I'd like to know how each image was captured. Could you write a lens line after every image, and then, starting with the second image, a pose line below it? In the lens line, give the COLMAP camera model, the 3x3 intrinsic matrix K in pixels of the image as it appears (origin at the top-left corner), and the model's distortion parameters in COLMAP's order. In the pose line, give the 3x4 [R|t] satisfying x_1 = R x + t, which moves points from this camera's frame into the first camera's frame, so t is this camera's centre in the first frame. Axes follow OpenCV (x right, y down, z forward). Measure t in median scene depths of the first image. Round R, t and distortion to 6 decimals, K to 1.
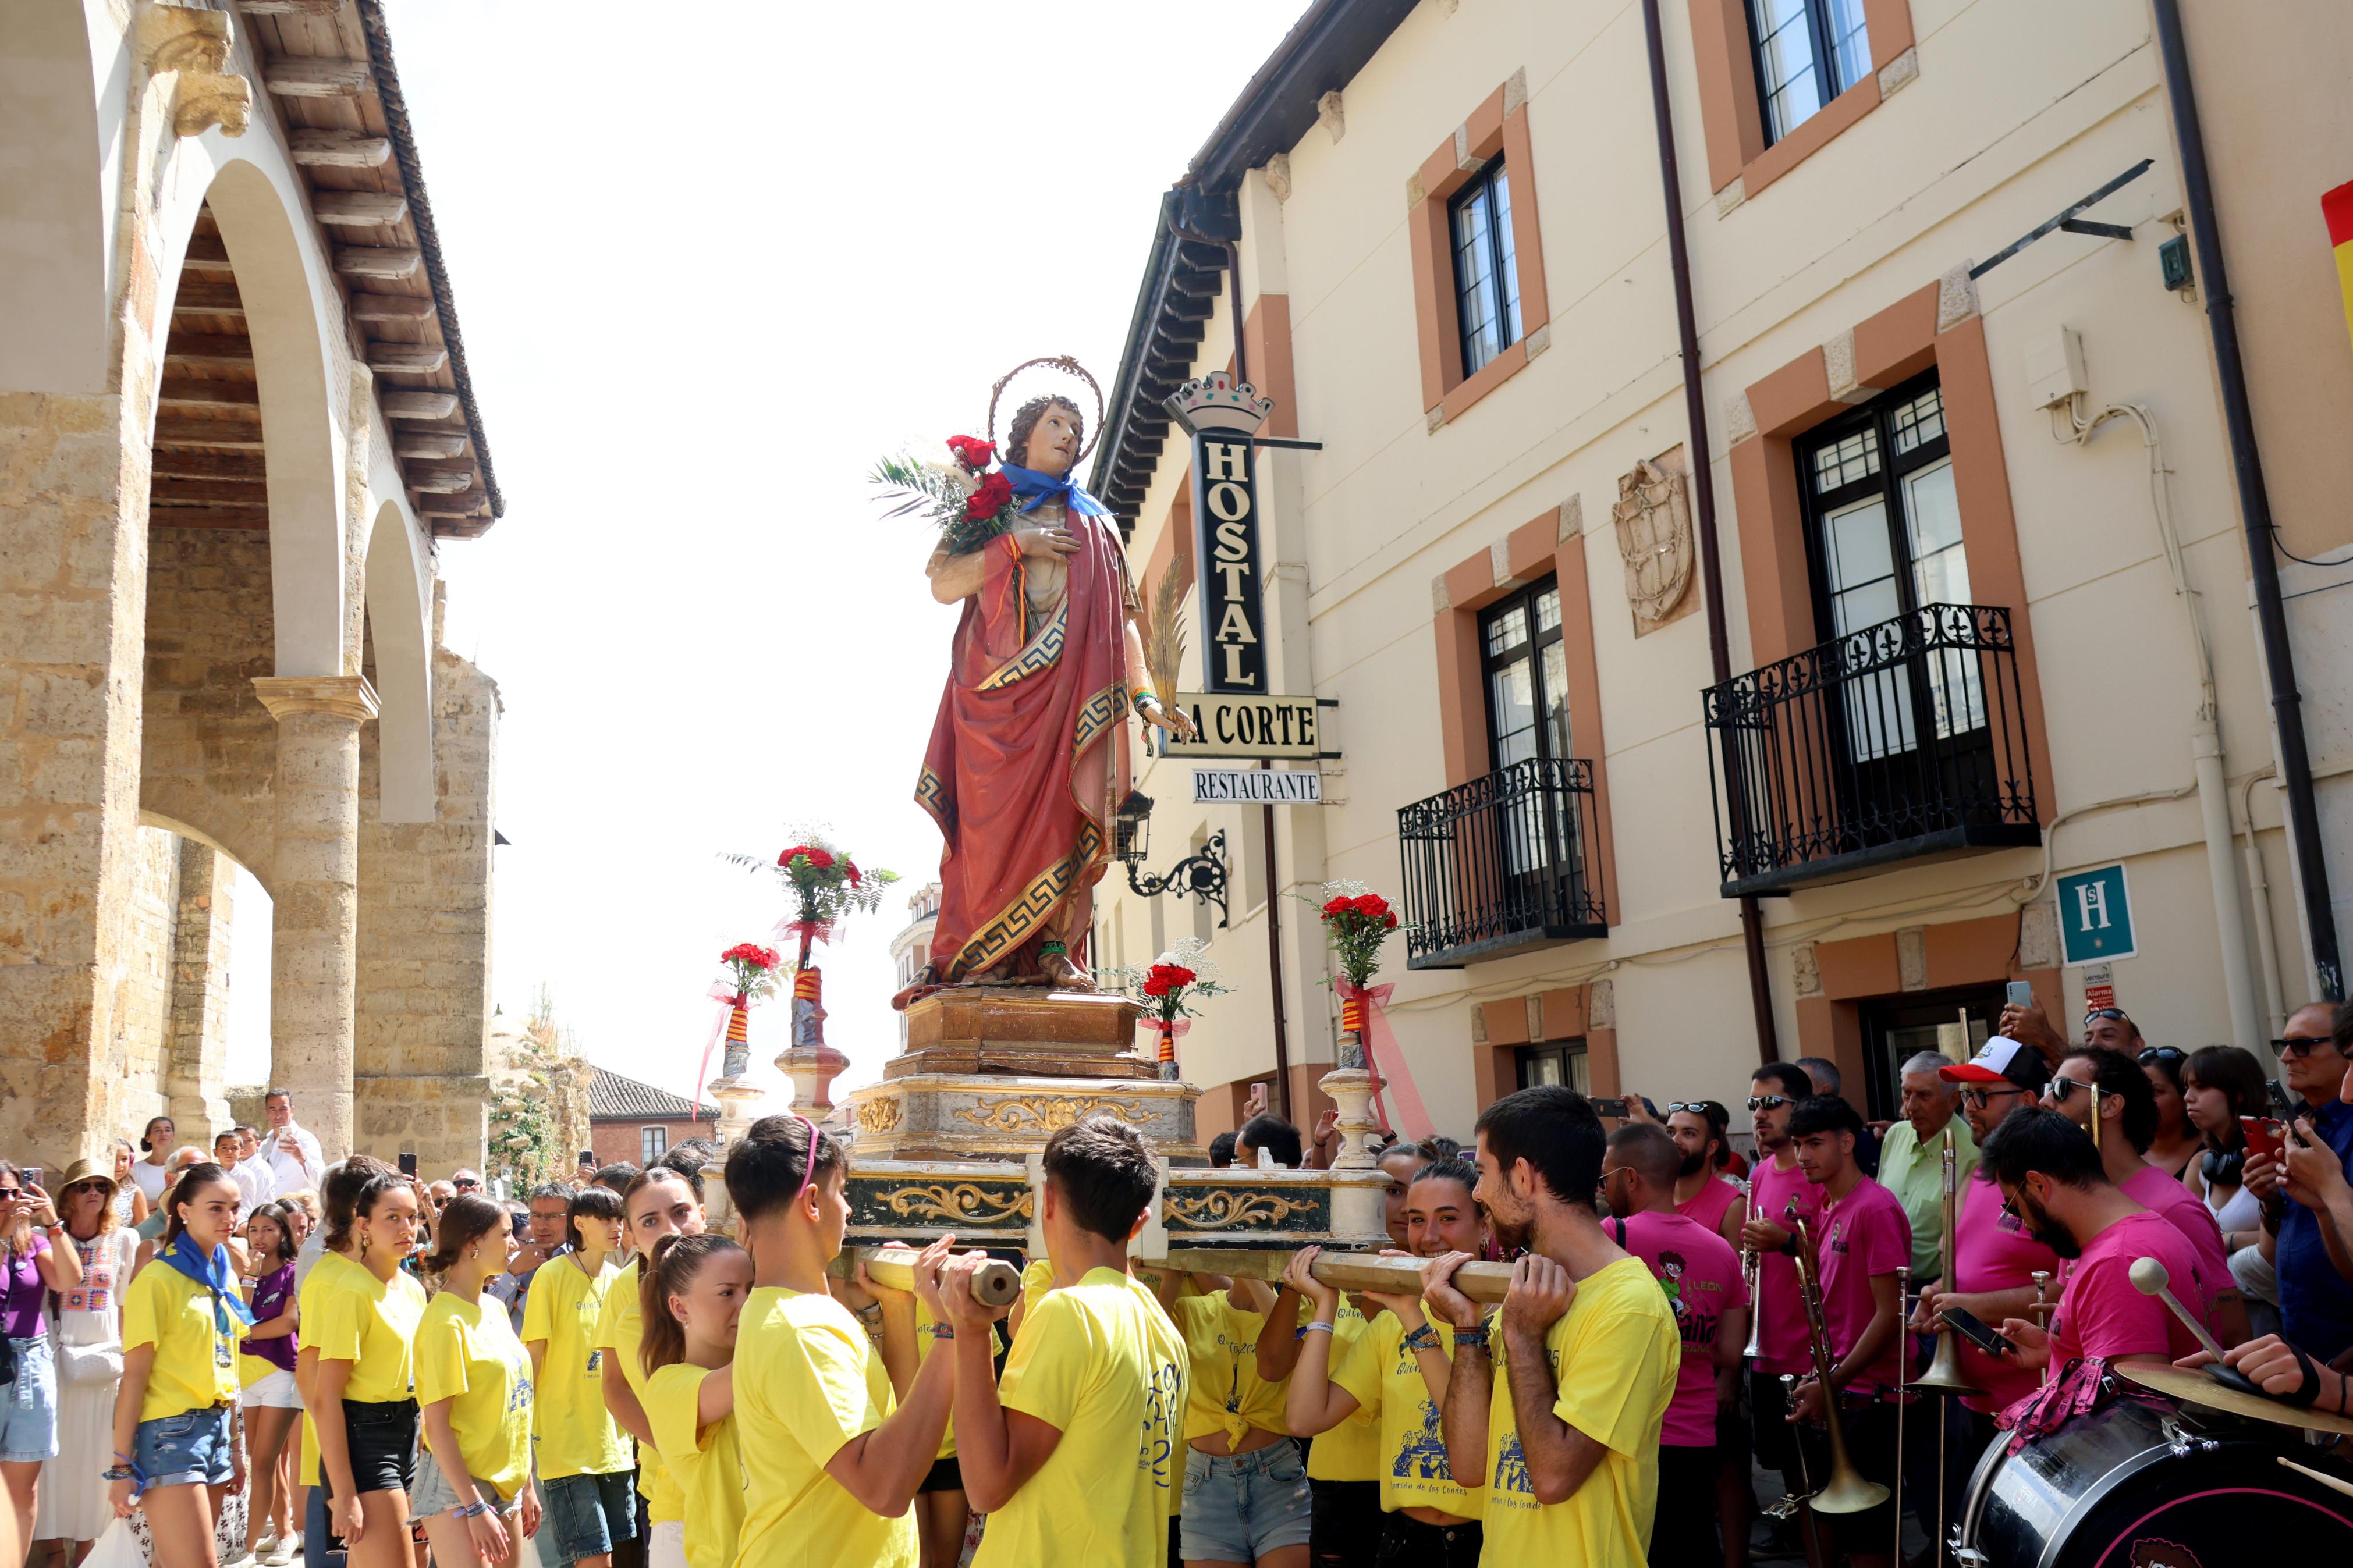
lens RADIAL K [[1983.6, 0, 1158.6], [0, 1983.6, 781.8], [0, 0, 1]] dist [-0.160964, 0.128637]
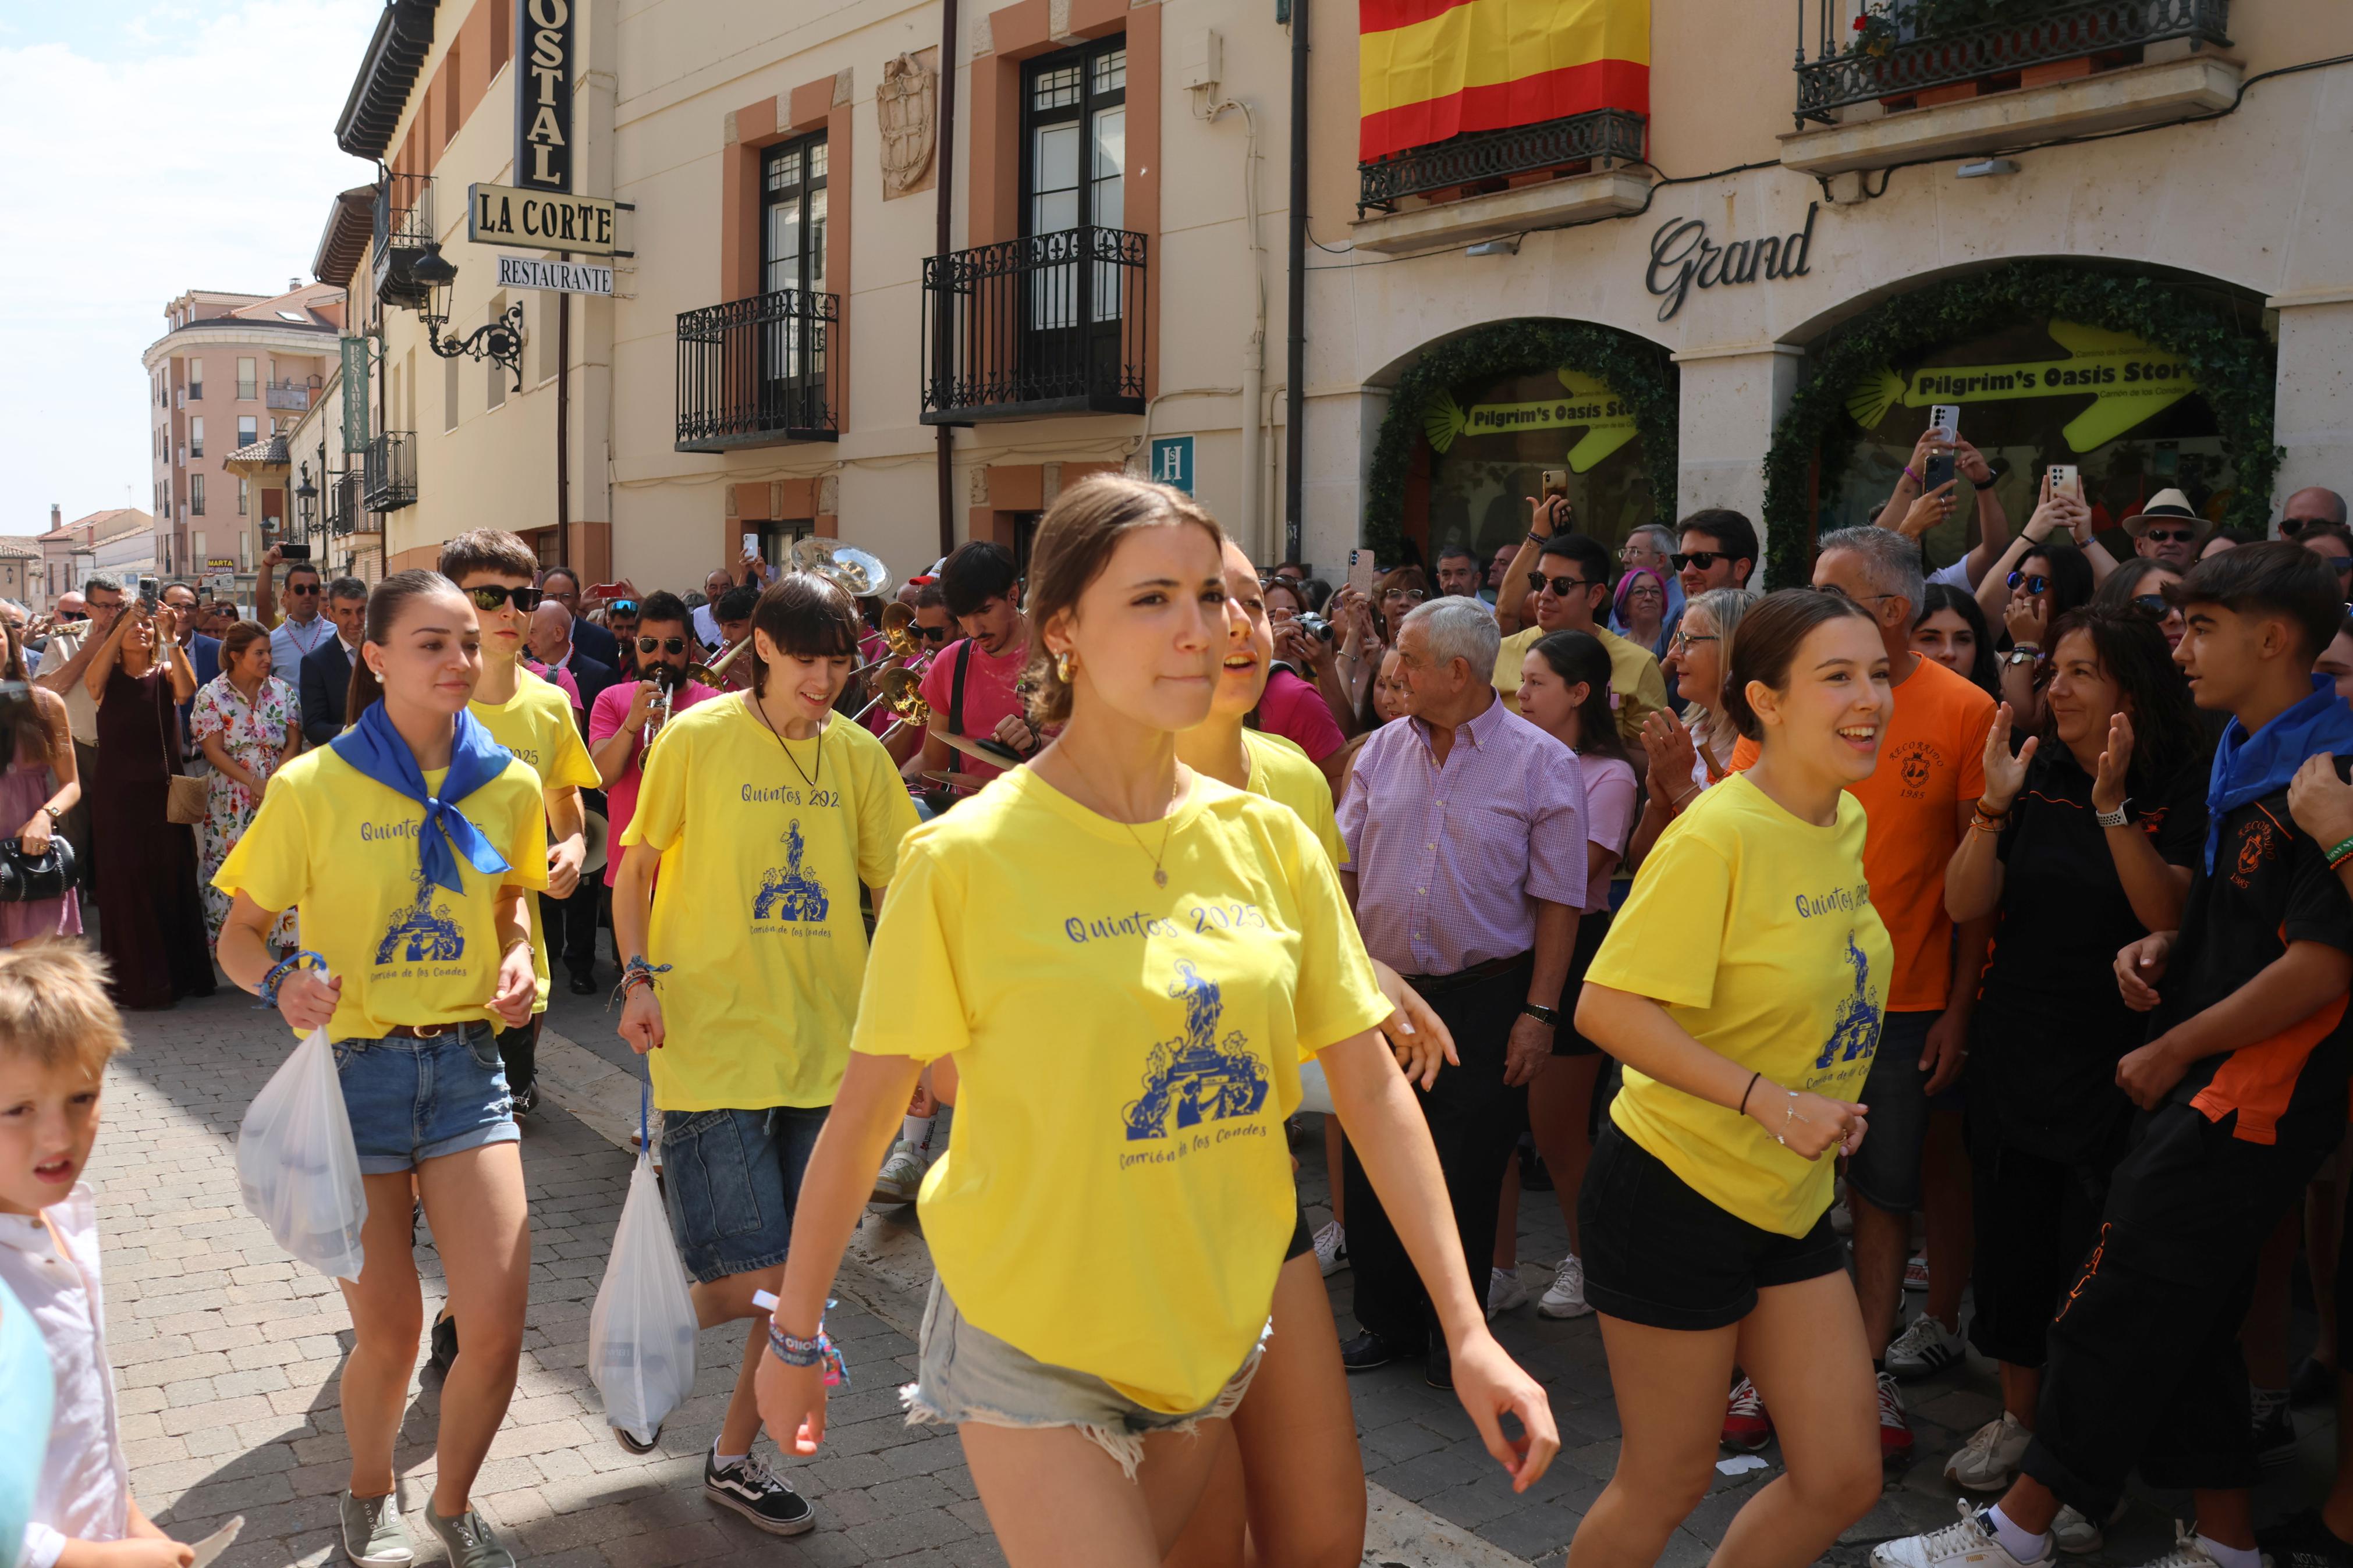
lens RADIAL K [[1983.6, 0, 1158.6], [0, 1983.6, 781.8], [0, 0, 1]] dist [-0.160964, 0.128637]
pose [[0.934504, 0.030747, 0.354621, -0.016034], [-0.124869, 0.961266, 0.245713, -0.045223], [-0.333331, -0.273902, 0.902147, -0.247751]]
